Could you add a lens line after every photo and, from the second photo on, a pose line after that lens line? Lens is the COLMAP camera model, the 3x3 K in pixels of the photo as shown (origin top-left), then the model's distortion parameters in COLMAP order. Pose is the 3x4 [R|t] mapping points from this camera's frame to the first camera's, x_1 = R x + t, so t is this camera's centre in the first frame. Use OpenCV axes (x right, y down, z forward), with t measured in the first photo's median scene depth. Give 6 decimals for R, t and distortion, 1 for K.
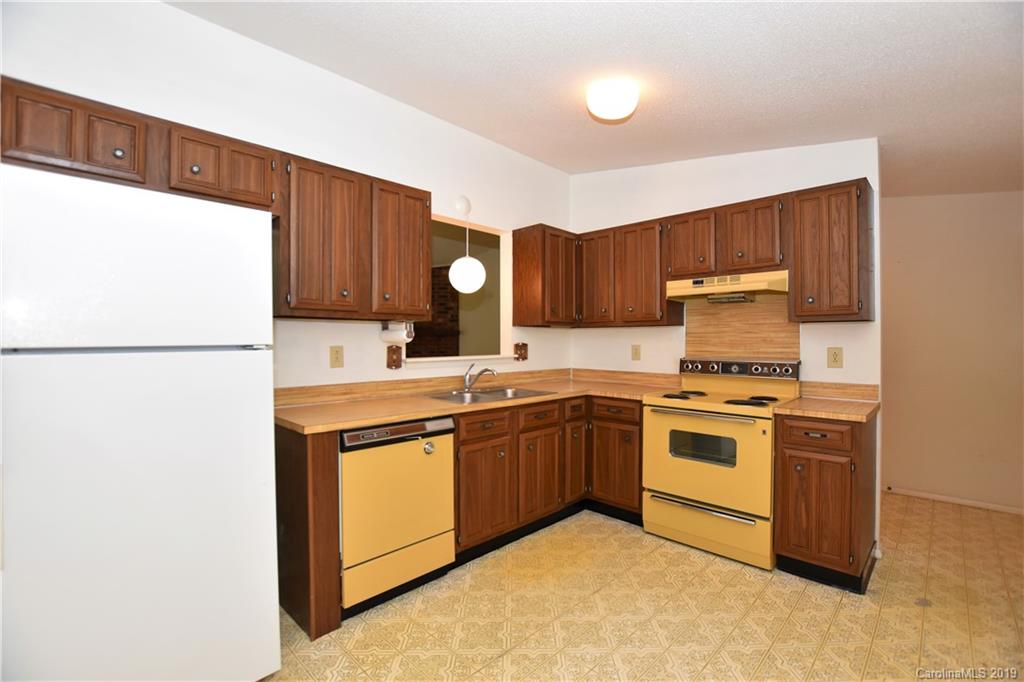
lens RADIAL K [[451.2, 0, 512.0], [0, 451.2, 341.0], [0, 0, 1]] dist [-0.043885, 0.007644]
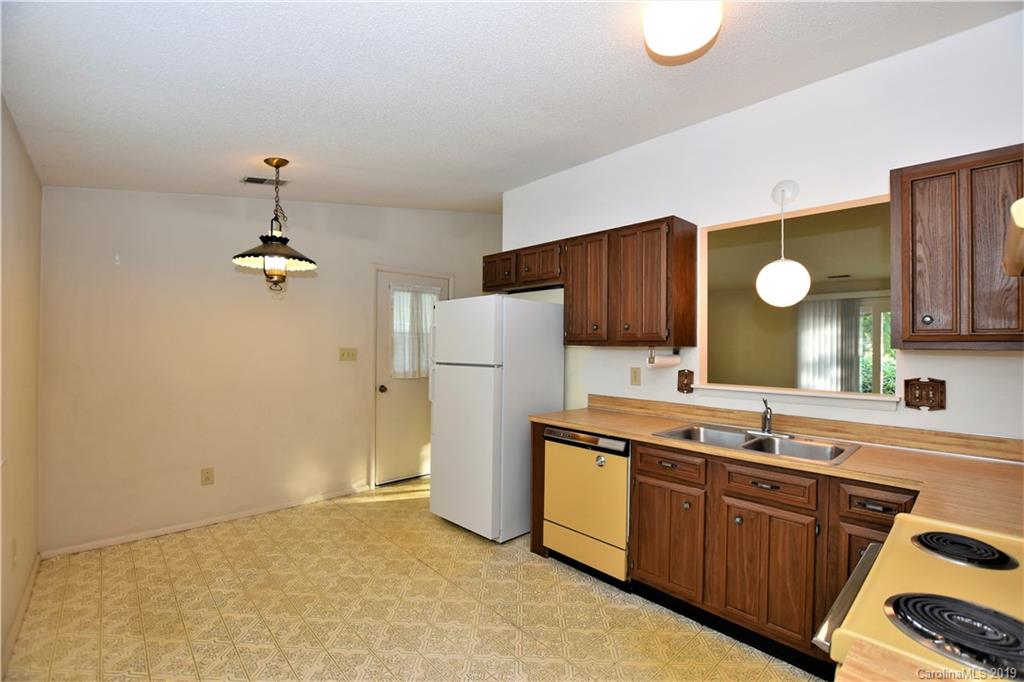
lens RADIAL K [[451.2, 0, 512.0], [0, 451.2, 341.0], [0, 0, 1]] dist [-0.043885, 0.007644]
pose [[-0.052852, -0.008716, -0.998564, 0.816105], [-0.009074, 0.999925, -0.008248, -0.045877], [0.998561, 0.008625, -0.052927, 0.705869]]
